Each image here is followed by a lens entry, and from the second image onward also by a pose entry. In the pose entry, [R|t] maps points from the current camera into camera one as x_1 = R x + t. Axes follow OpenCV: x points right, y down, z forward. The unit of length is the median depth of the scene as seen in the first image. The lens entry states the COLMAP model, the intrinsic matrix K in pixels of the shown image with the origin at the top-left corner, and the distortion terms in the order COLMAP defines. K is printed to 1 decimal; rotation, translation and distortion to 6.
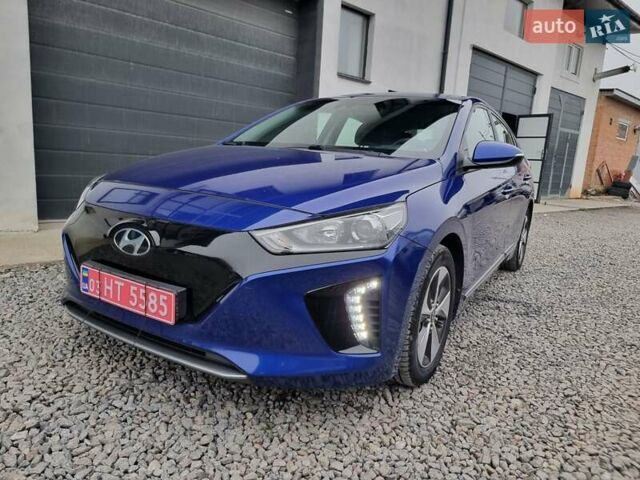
lens RADIAL K [[445.5, 0, 322.5], [0, 445.5, 238.4], [0, 0, 1]] dist [0.084815, -0.070699]
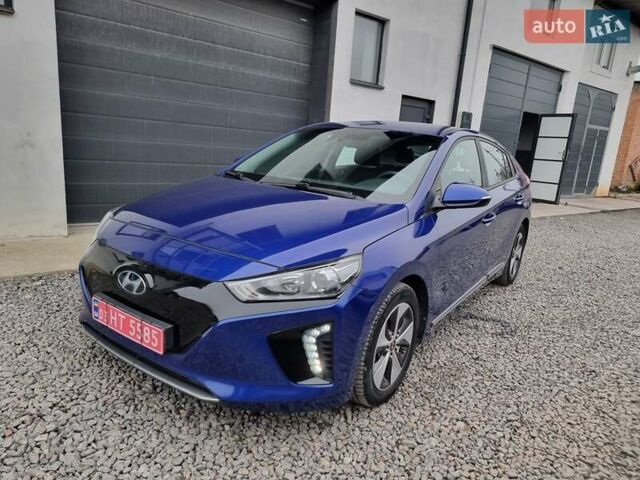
lens RADIAL K [[445.5, 0, 318.8], [0, 445.5, 244.7], [0, 0, 1]] dist [0.084815, -0.070699]
pose [[0.997554, 0.026577, -0.064650, 0.119077], [-0.023525, 0.998594, 0.047508, -0.126757], [0.065822, -0.045871, 0.996776, -0.129944]]
